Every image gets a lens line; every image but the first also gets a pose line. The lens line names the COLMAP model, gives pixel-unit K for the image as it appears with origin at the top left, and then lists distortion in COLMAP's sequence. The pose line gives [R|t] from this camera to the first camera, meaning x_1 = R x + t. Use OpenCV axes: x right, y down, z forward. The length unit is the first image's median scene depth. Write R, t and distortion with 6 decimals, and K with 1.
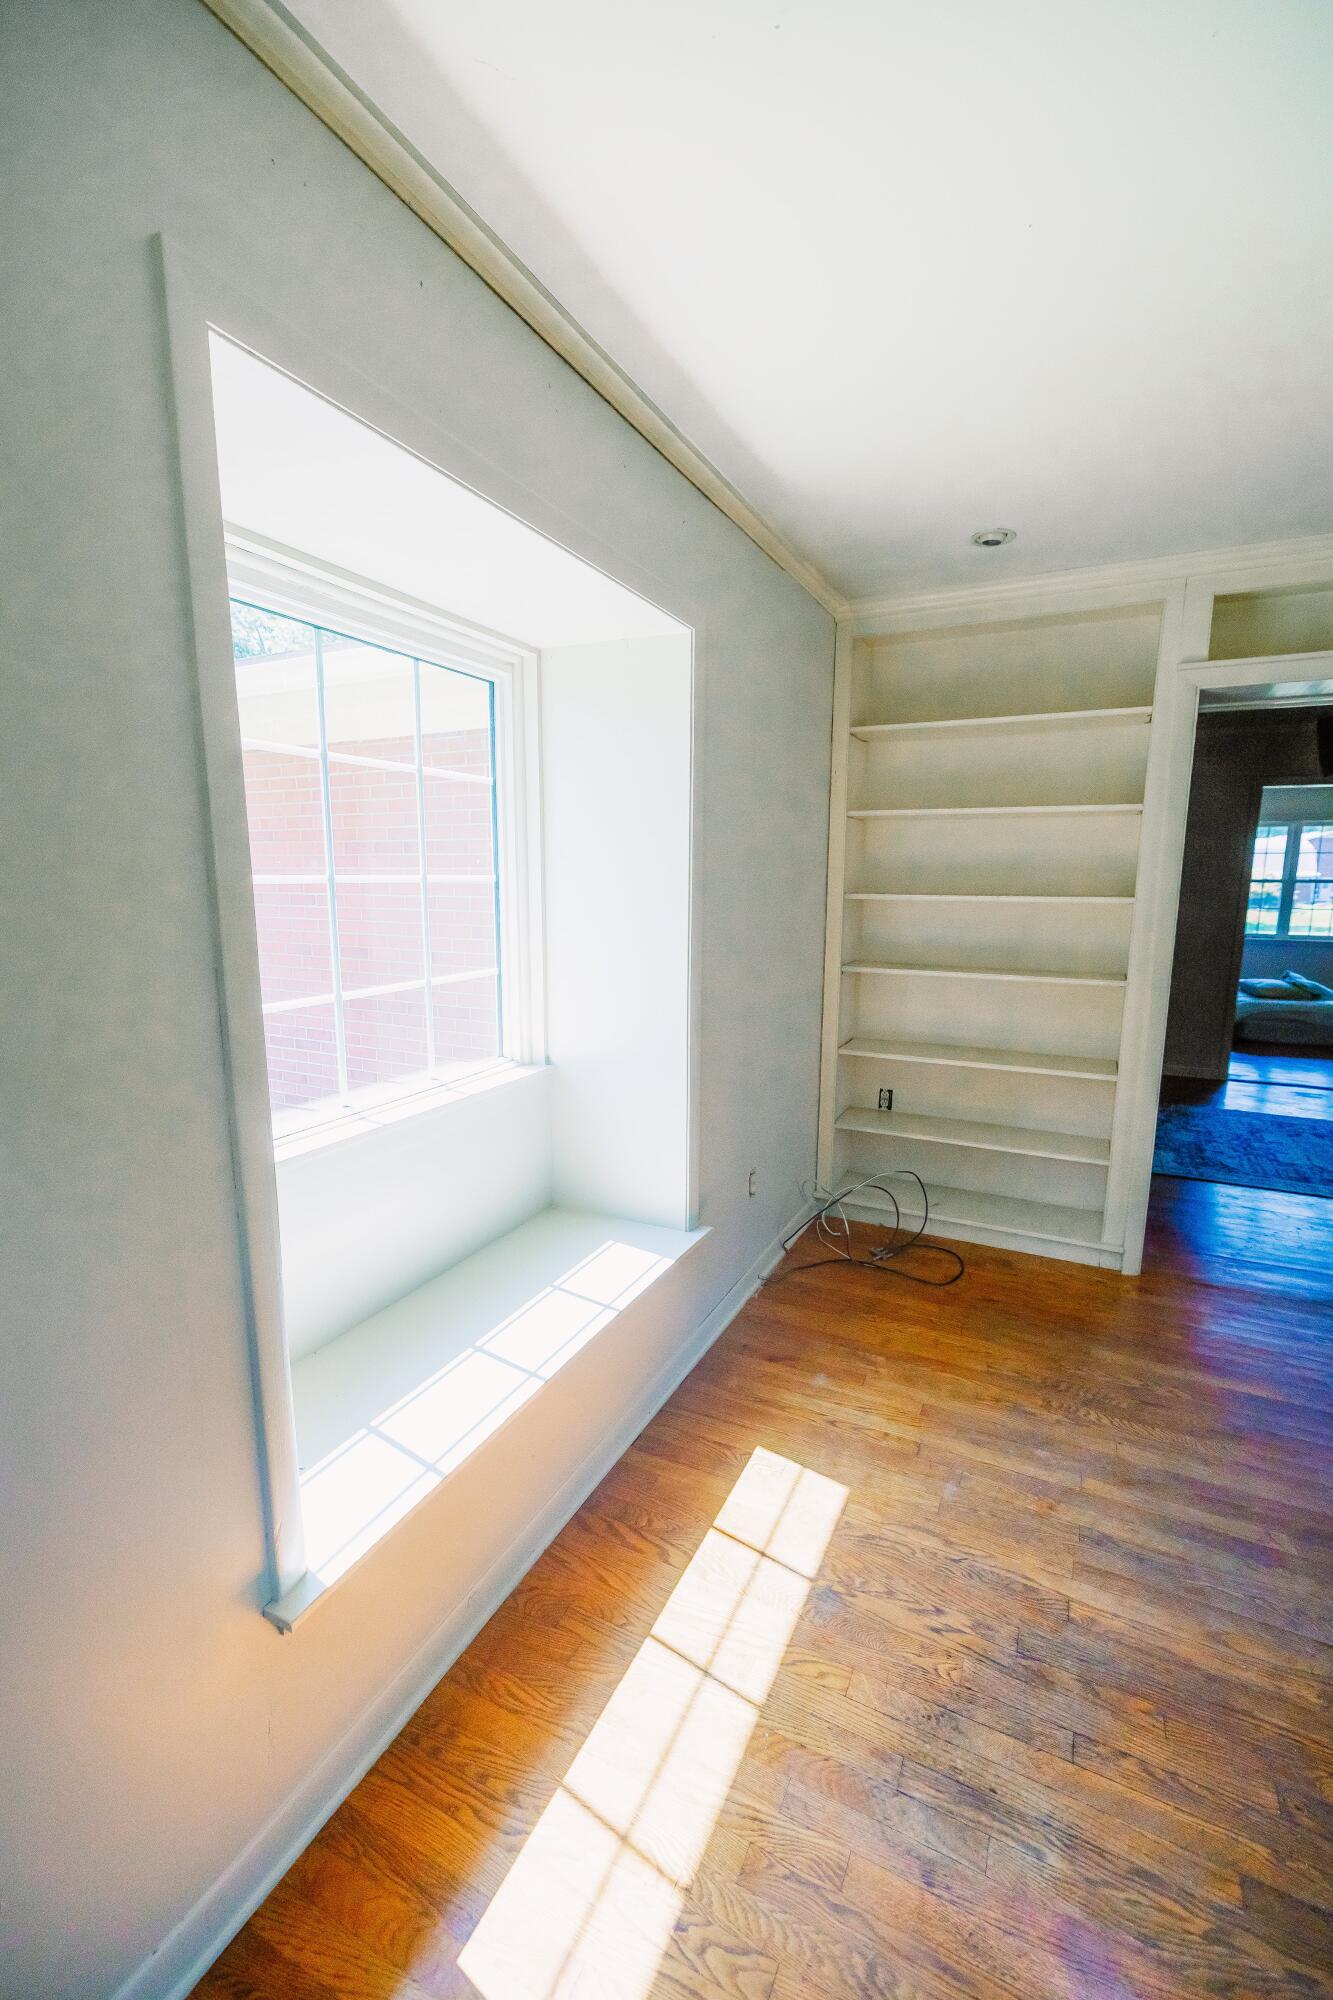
lens RADIAL K [[834.2, 0, 664.3], [0, 834.2, 1012.9], [0, 0, 1]] dist [0.000762, 0.000567]
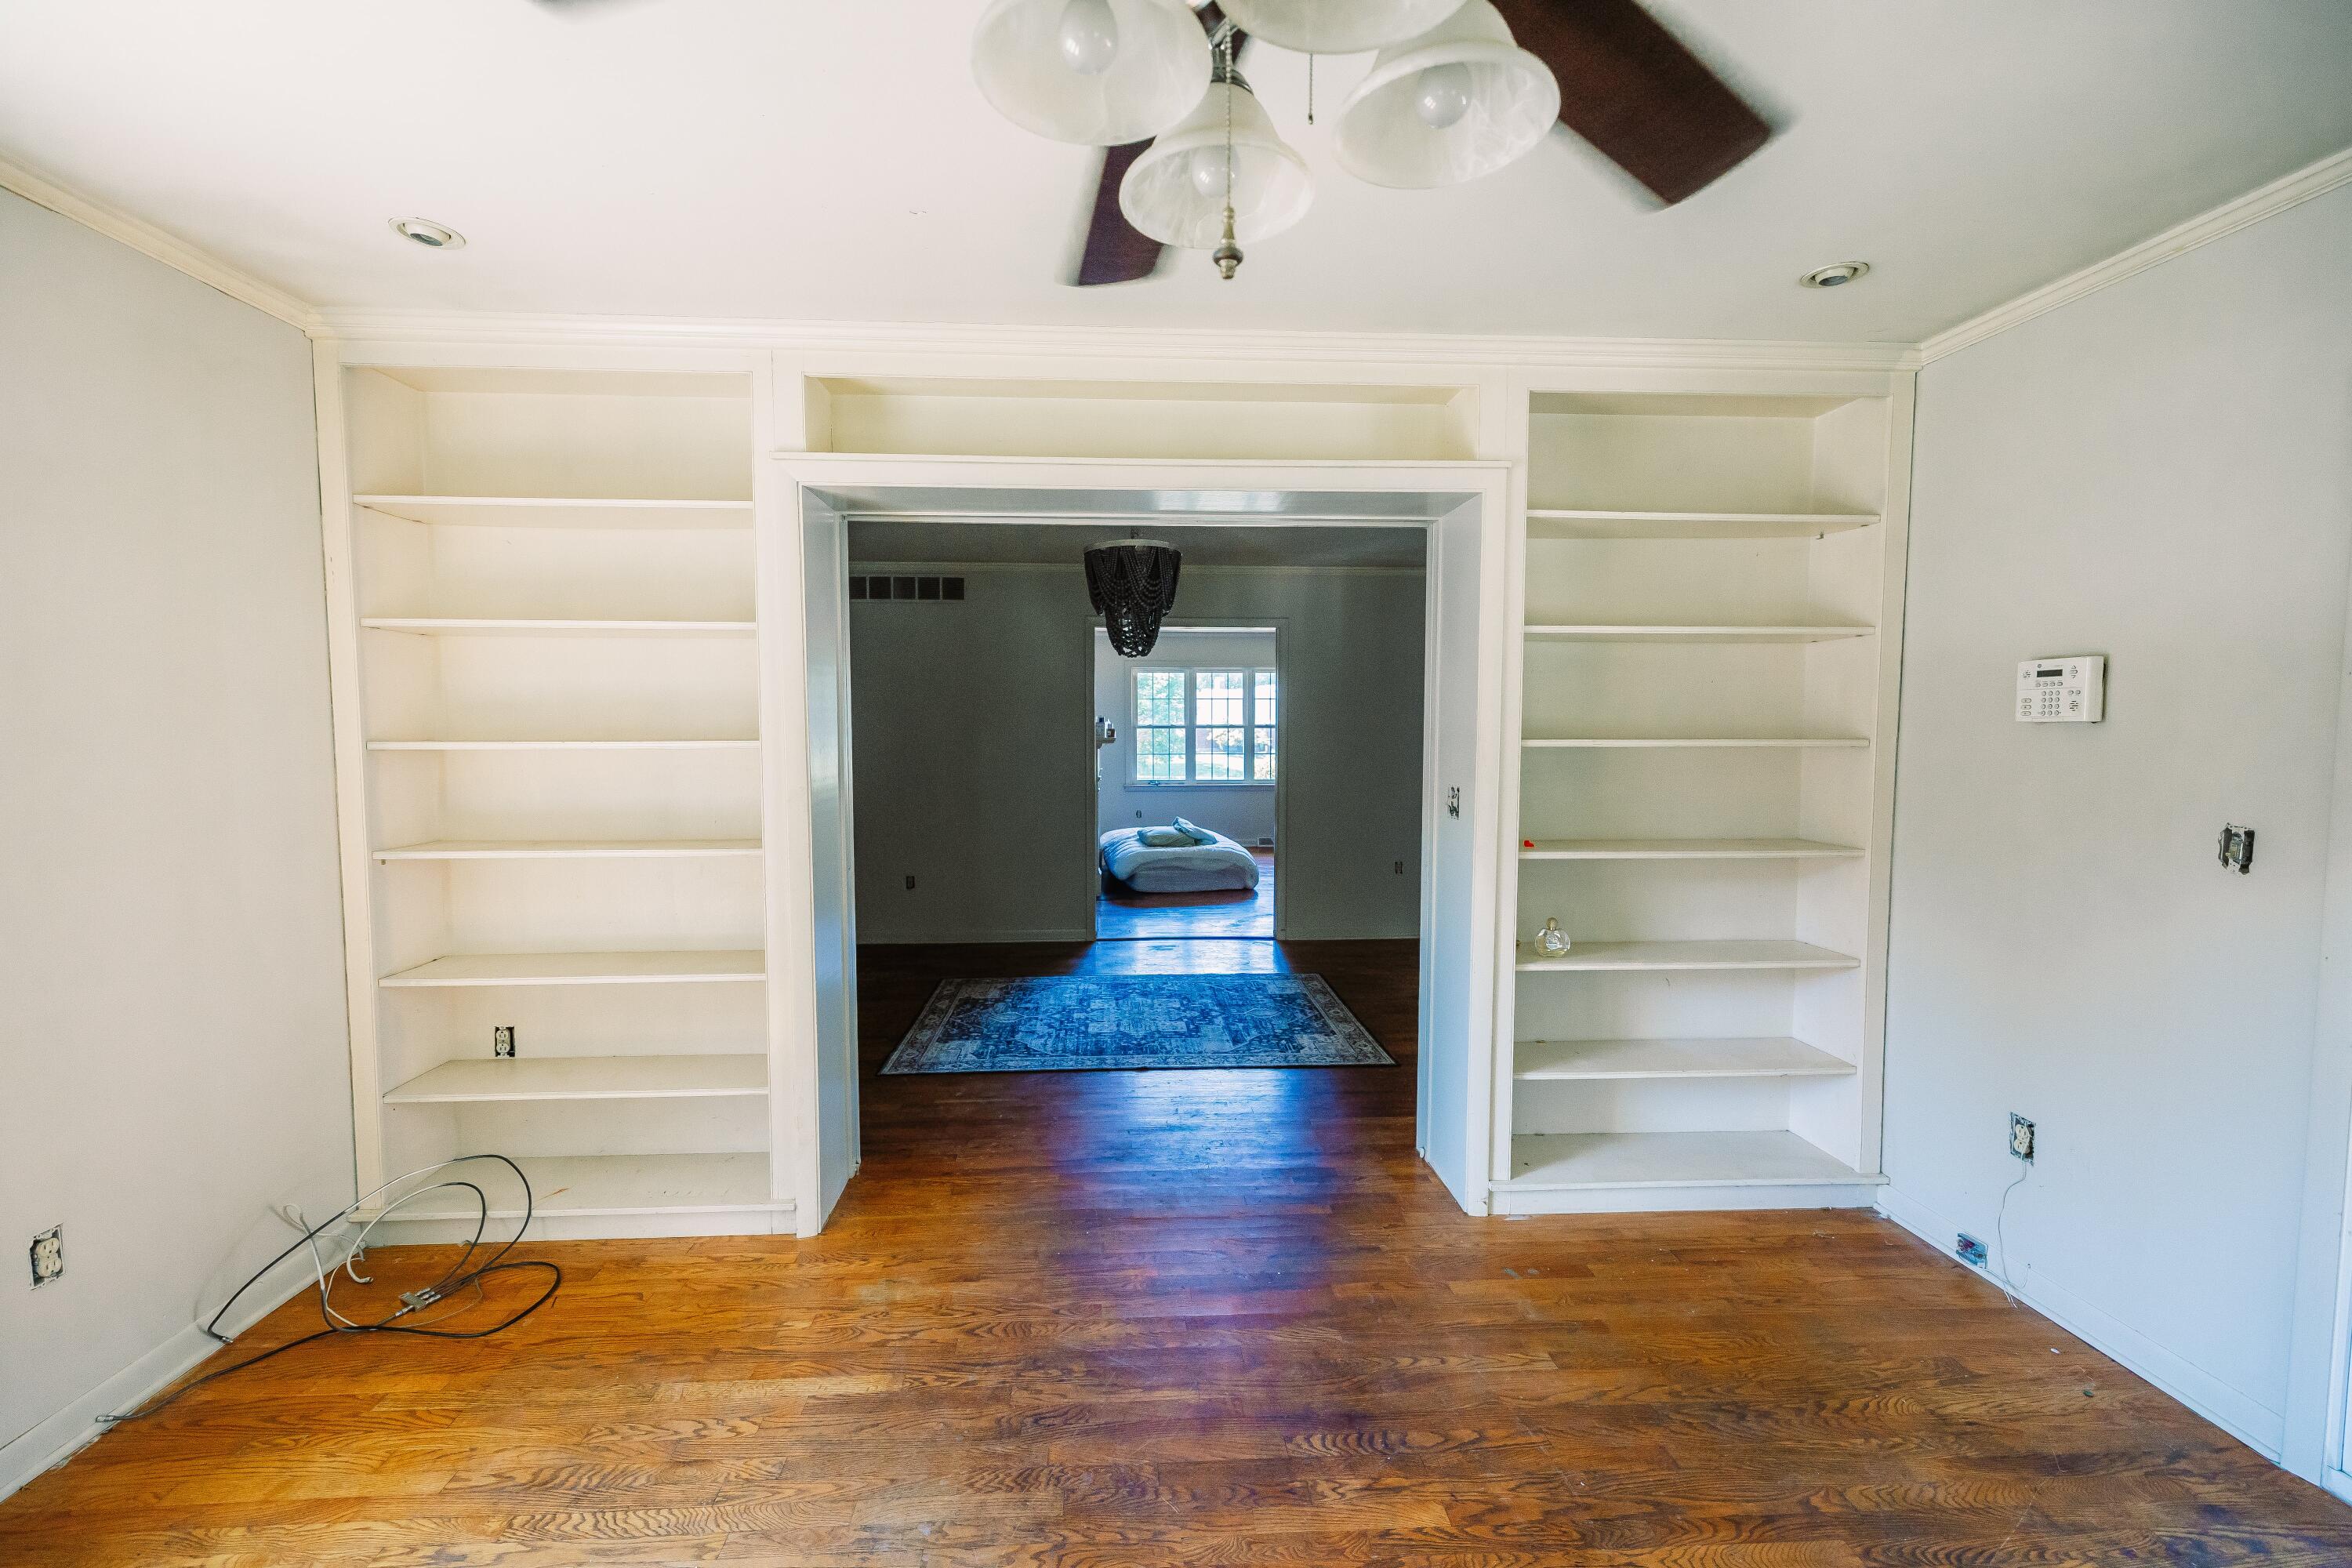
lens RADIAL K [[981.0, 0, 1159.8], [0, 981.0, 787.2], [0, 0, 1]] dist [0.000762, 0.000567]
pose [[0.868243, -0.034760, 0.494921, 0.368138], [0.083950, 0.993451, -0.077502, 0.005050], [-0.488986, 0.108839, 0.865475, 0.028557]]
